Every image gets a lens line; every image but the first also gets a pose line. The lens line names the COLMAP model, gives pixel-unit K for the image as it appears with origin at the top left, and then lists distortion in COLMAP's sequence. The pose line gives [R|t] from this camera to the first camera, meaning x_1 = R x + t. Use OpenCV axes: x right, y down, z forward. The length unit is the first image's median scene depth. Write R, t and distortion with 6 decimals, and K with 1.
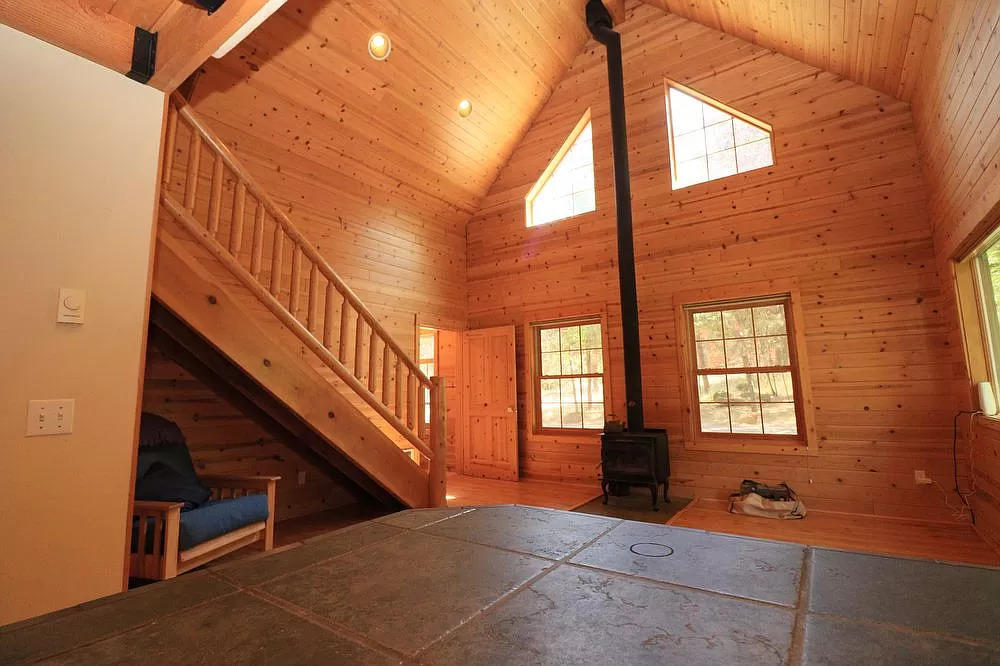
lens RADIAL K [[462.9, 0, 498.2], [0, 462.9, 328.1], [0, 0, 1]] dist [-0.018852, -0.003146]
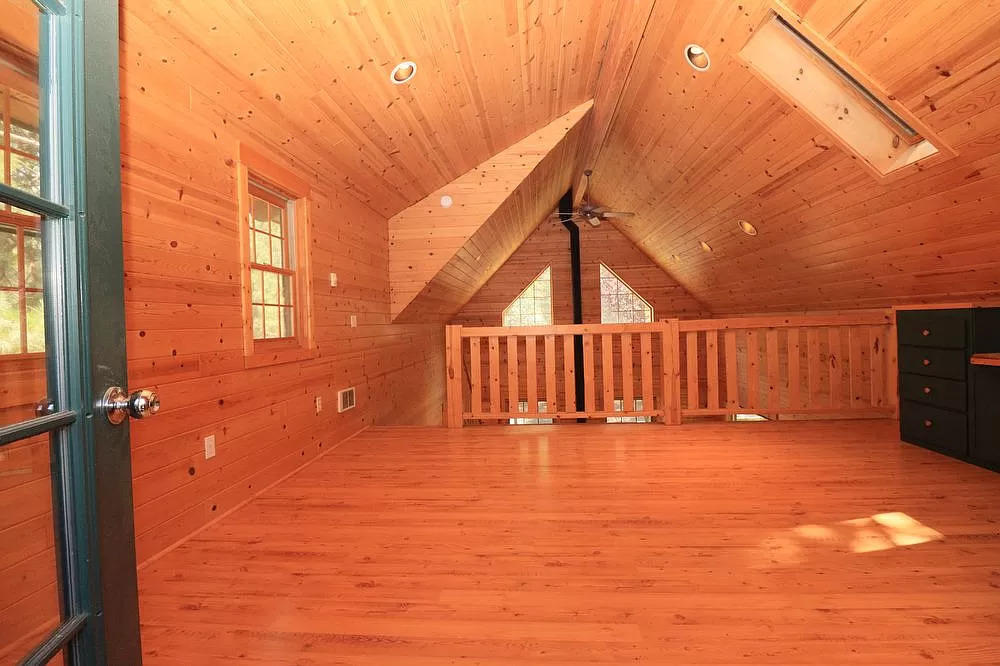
lens RADIAL K [[462.9, 0, 498.7], [0, 462.9, 327.2], [0, 0, 1]] dist [-0.018852, -0.003146]
pose [[0.859496, -0.009622, 0.511052, -0.833943], [-0.054646, 0.992363, 0.110590, -0.473309], [-0.508213, -0.122979, 0.852406, -0.289504]]
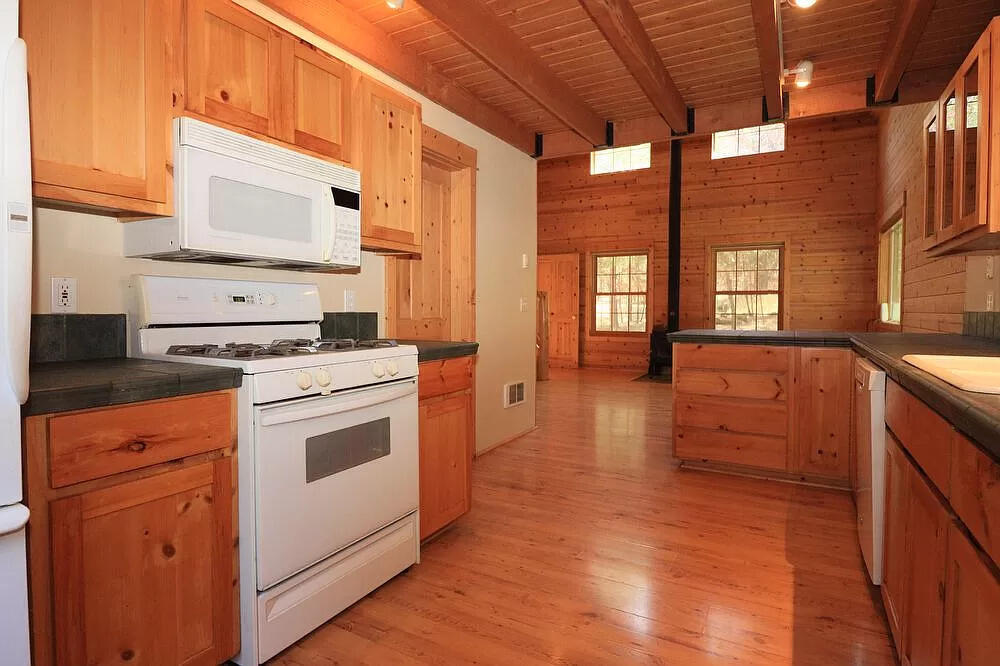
lens RADIAL K [[524.4, 0, 498.4], [0, 524.4, 332.5], [0, 0, 1]] dist [-0.017802, -0.000441]
pose [[0.994175, 0.015348, 0.106681, -0.395048], [-0.034209, 0.983563, 0.177294, -0.047081], [-0.102207, -0.179911, 0.978359, -0.524616]]
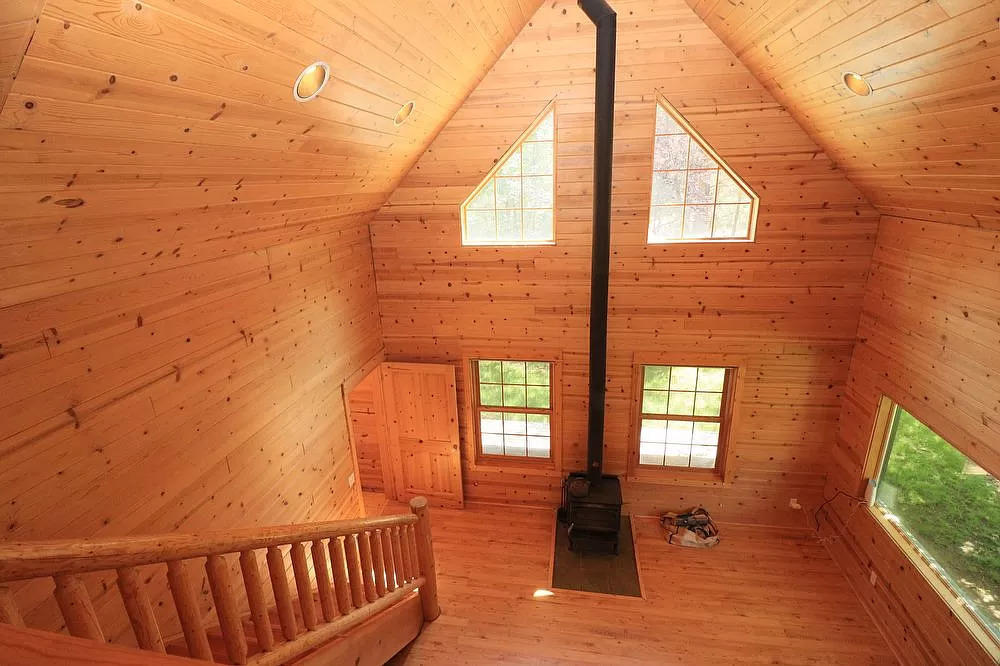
lens RADIAL K [[462.9, 0, 498.8], [0, 462.9, 326.8], [0, 0, 1]] dist [-0.018852, -0.003146]
pose [[0.901507, -0.141562, 0.408956, -0.270943], [-0.041438, 0.912406, 0.407182, -0.495660], [-0.430775, -0.384024, 0.816675, 0.317604]]
